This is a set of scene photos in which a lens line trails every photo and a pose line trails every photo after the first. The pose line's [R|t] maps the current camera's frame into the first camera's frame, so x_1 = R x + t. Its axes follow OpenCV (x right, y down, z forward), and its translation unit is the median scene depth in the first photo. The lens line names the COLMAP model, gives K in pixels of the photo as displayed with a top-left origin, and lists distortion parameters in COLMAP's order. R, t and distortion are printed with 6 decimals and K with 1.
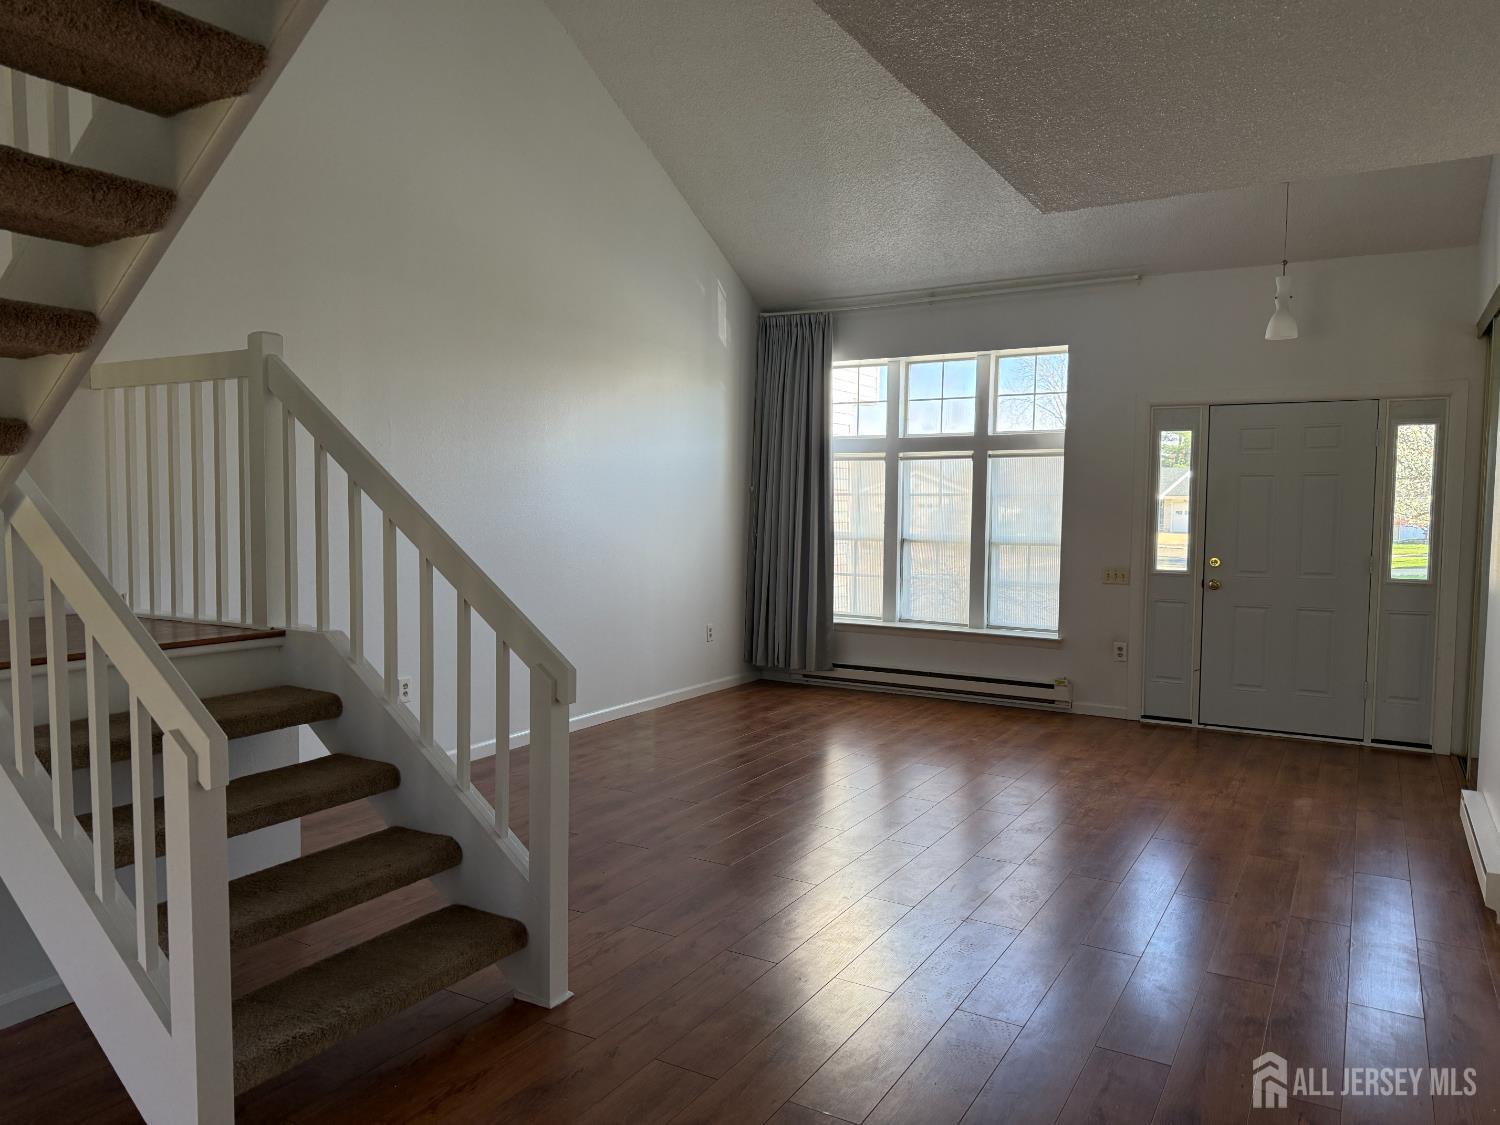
lens RADIAL K [[1080.8, 0, 748.2], [0, 1080.8, 570.3], [0, 0, 1]] dist [0.071910, -0.067250]
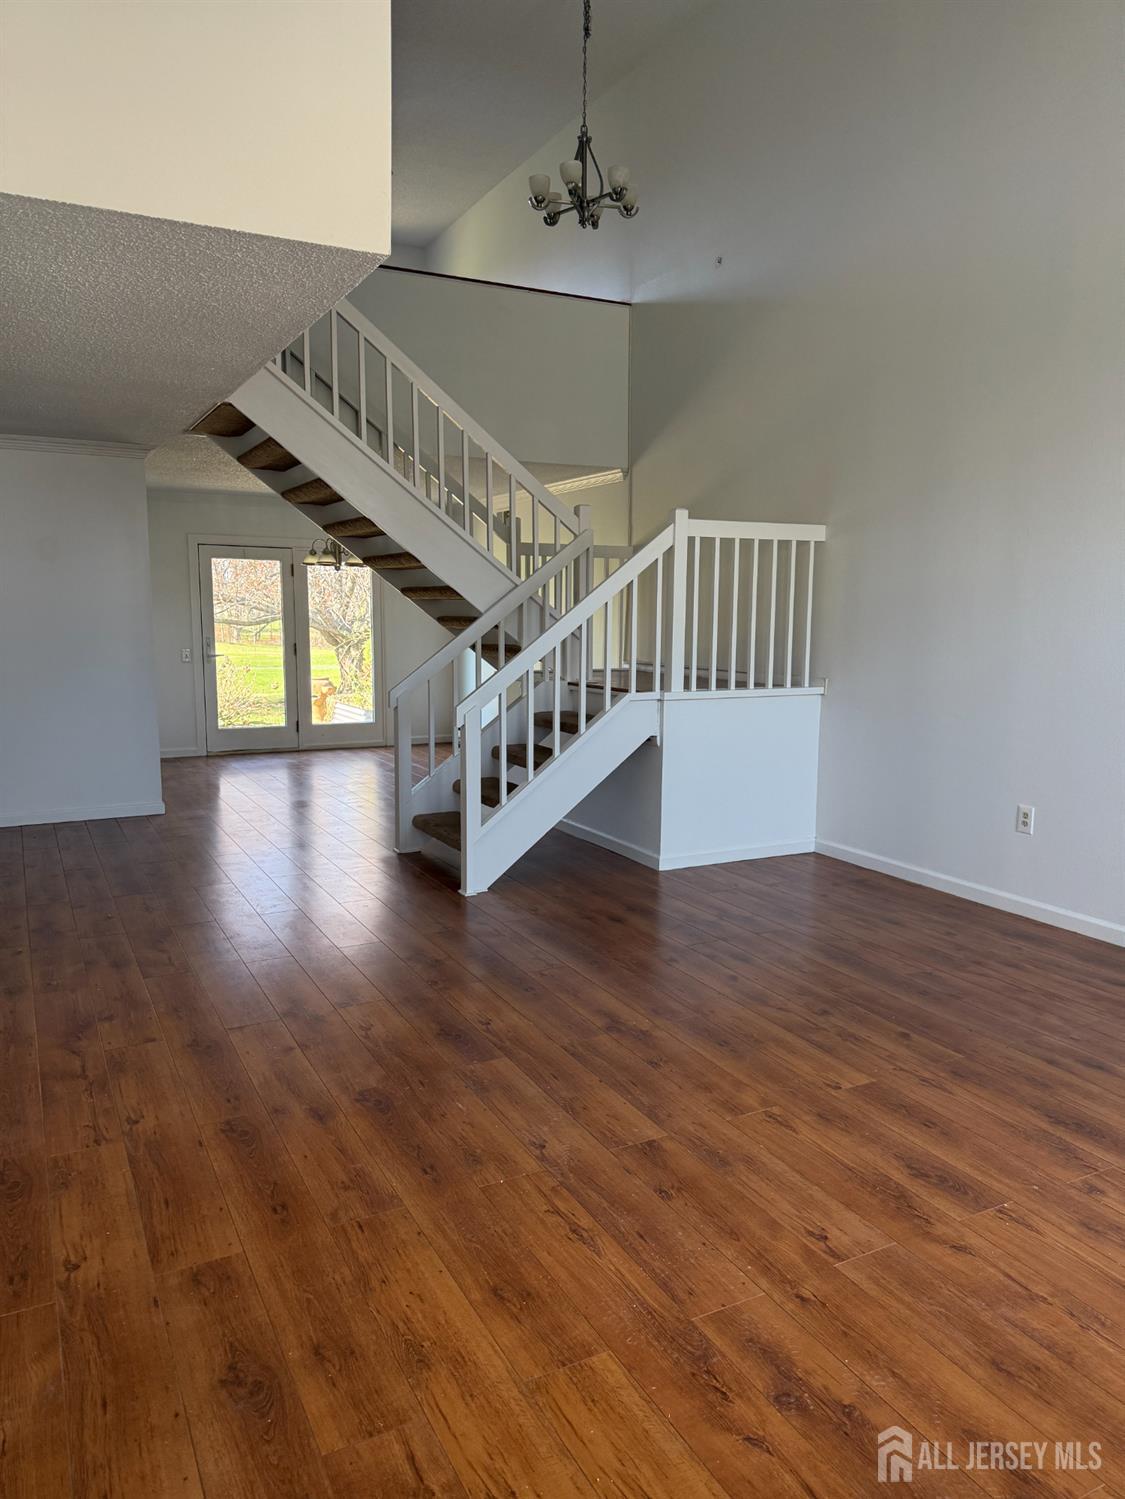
lens RADIAL K [[1080.1, 0, 569.3], [0, 1080.1, 745.9], [0, 0, 1]] dist [0.071910, -0.067250]
pose [[-0.544420, 0.090504, -0.833916, 0.476127], [-0.056813, 0.987901, 0.144305, -0.046248], [0.836887, 0.125940, -0.532691, 0.829568]]
